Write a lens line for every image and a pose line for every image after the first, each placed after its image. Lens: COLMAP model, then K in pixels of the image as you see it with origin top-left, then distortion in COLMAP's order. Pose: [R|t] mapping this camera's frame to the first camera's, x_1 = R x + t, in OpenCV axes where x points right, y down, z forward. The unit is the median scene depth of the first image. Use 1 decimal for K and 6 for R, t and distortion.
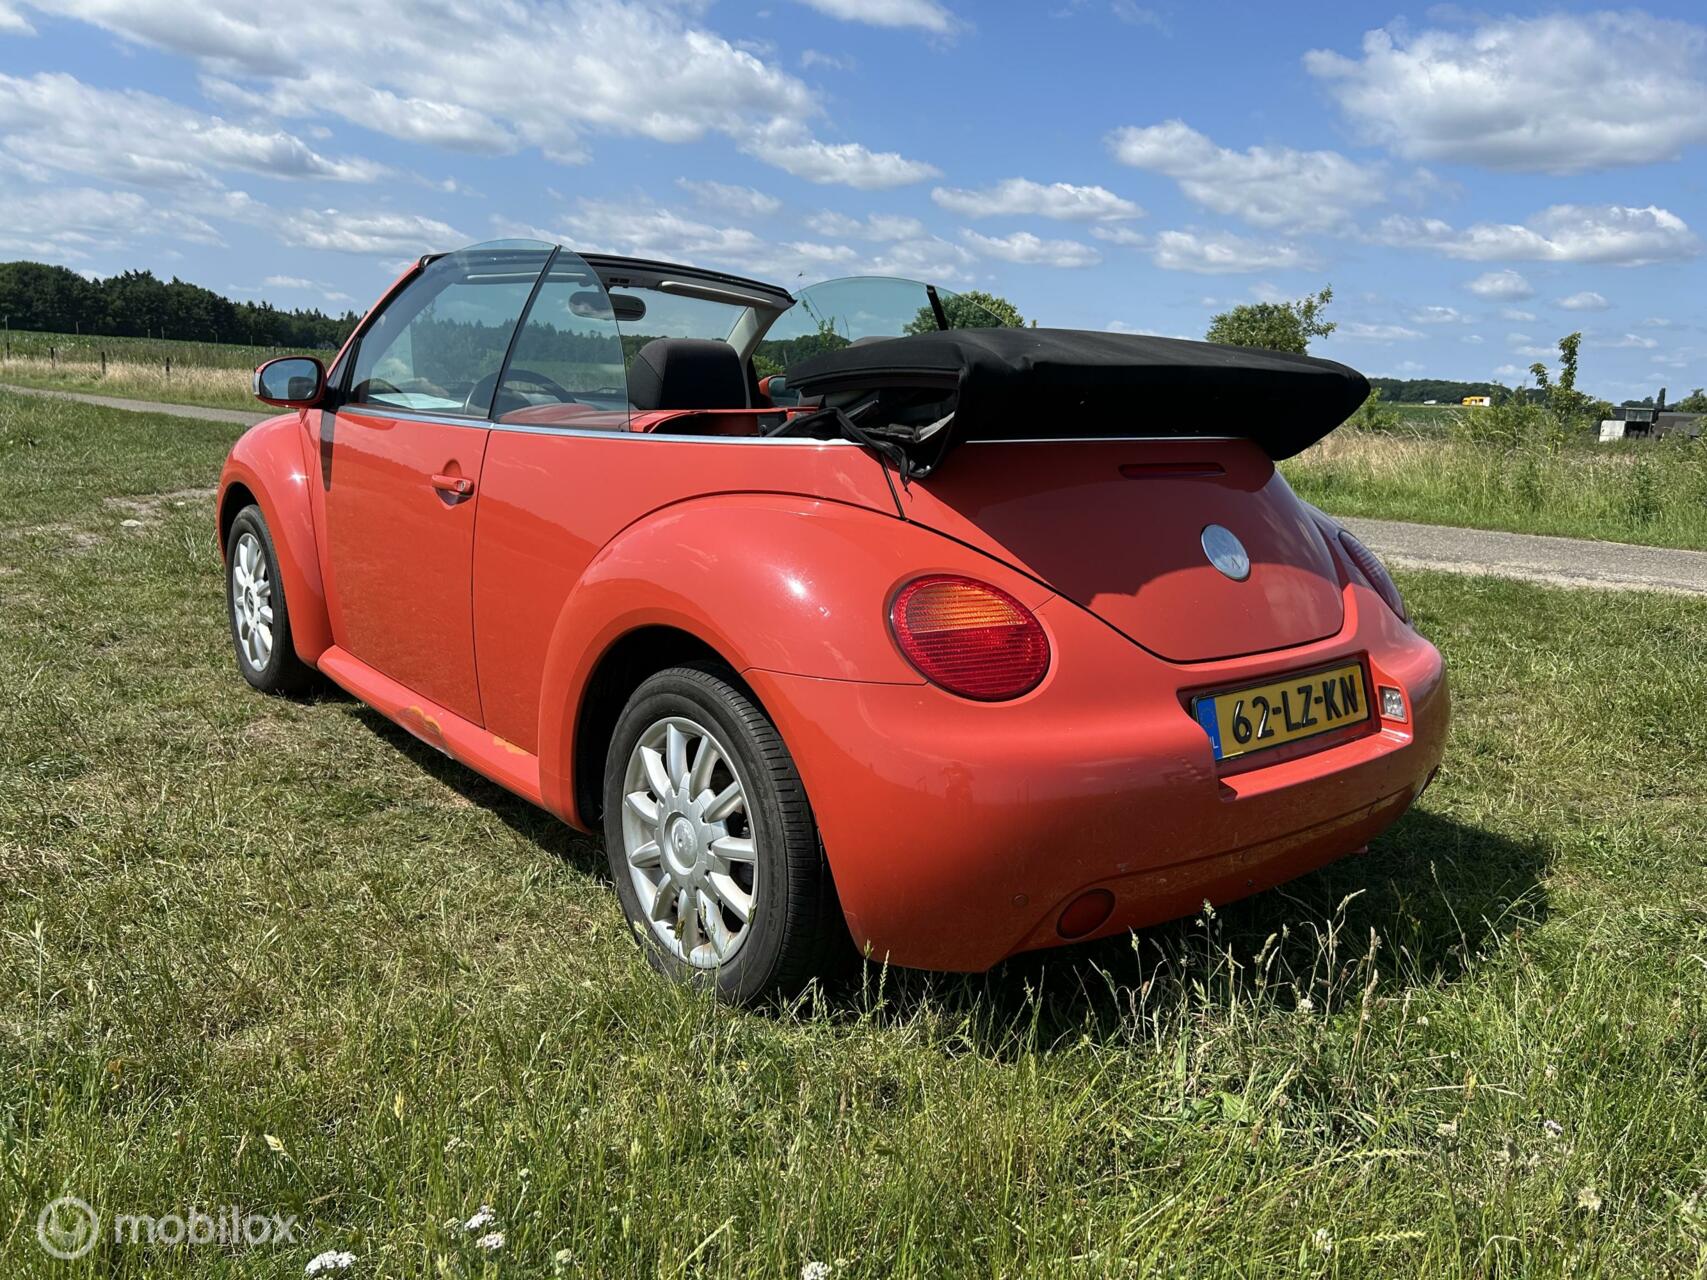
lens RADIAL K [[1312.9, 0, 862.0], [0, 1312.9, 641.1], [0, 0, 1]] dist [0.054983, -0.049775]
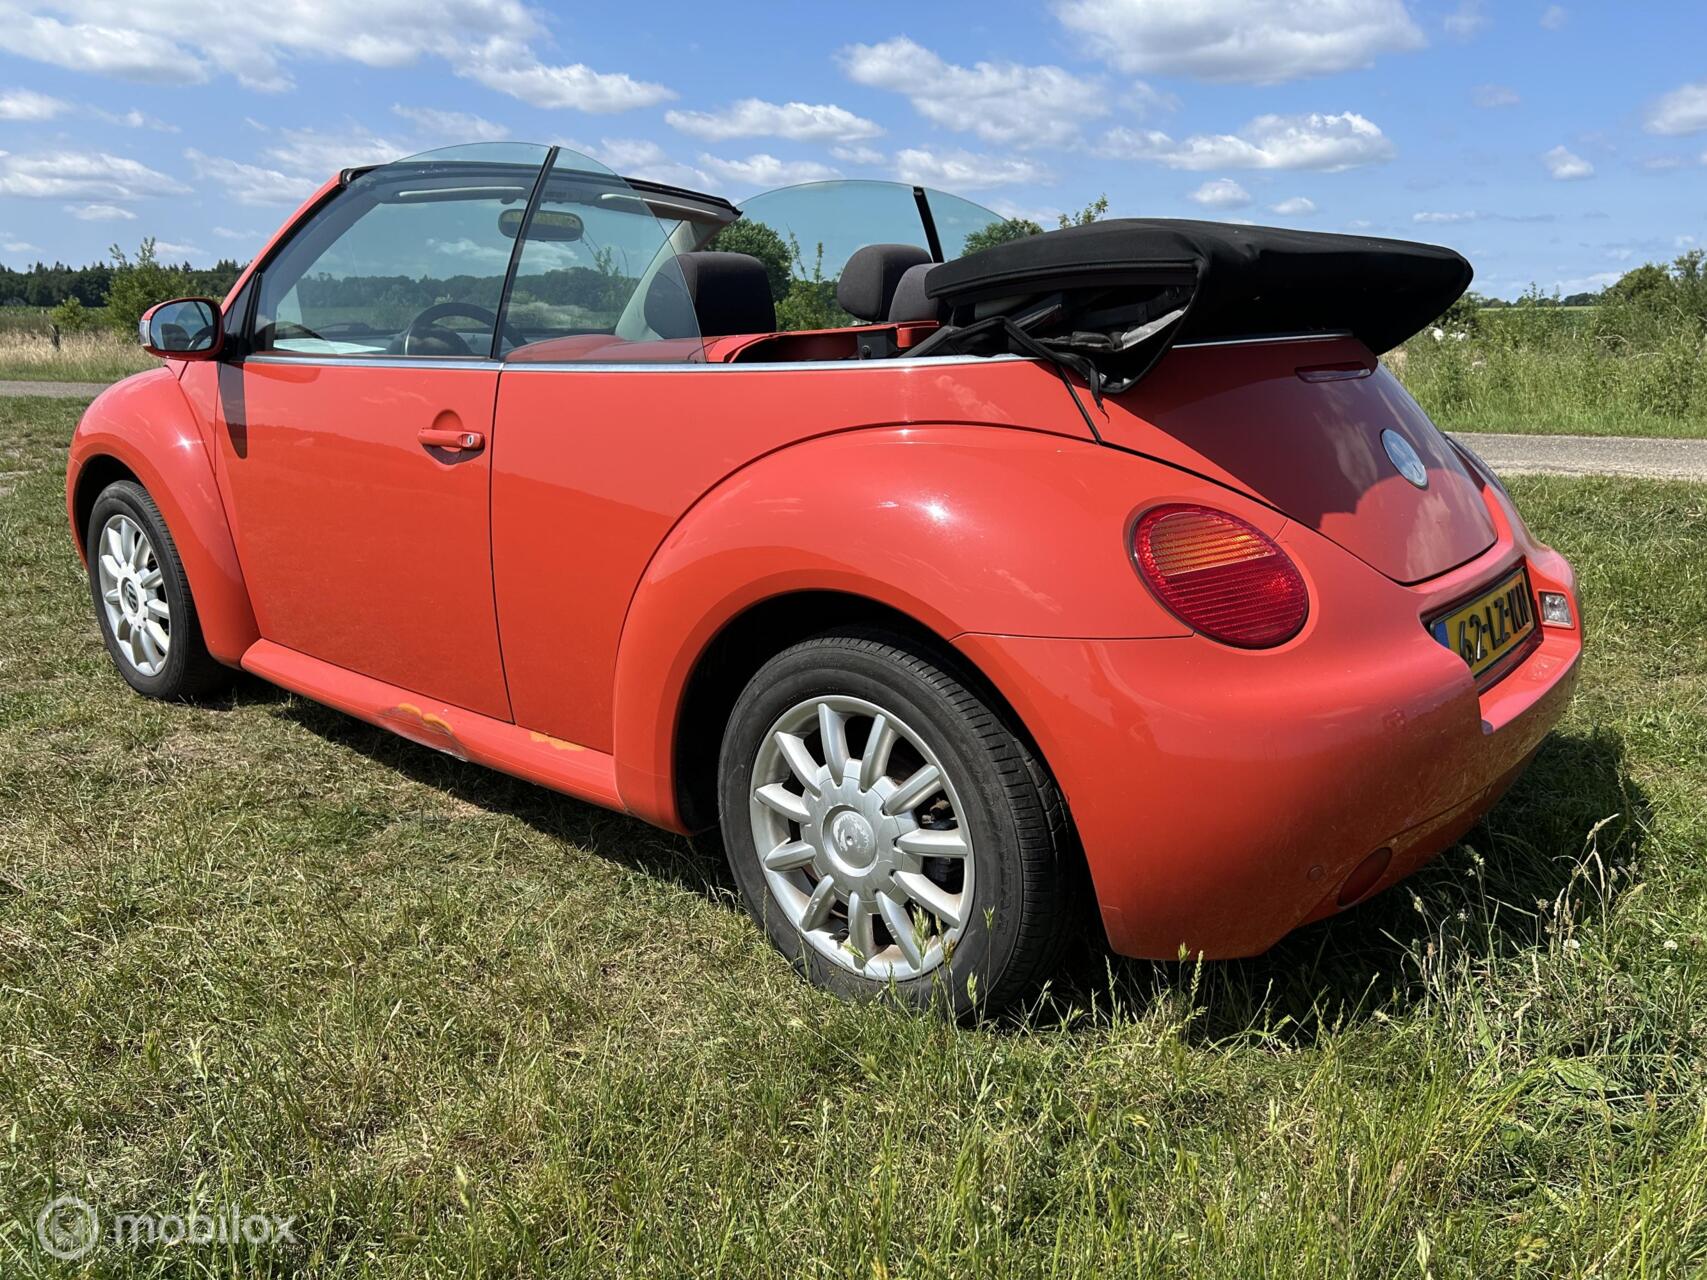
lens RADIAL K [[1312.9, 0, 839.3], [0, 1312.9, 639.5], [0, 0, 1]] dist [0.054983, -0.049775]
pose [[0.984842, -0.085242, 0.151061, -0.159629], [0.077543, 0.995406, 0.056157, -0.015499], [-0.155154, -0.043592, 0.986928, 0.099073]]
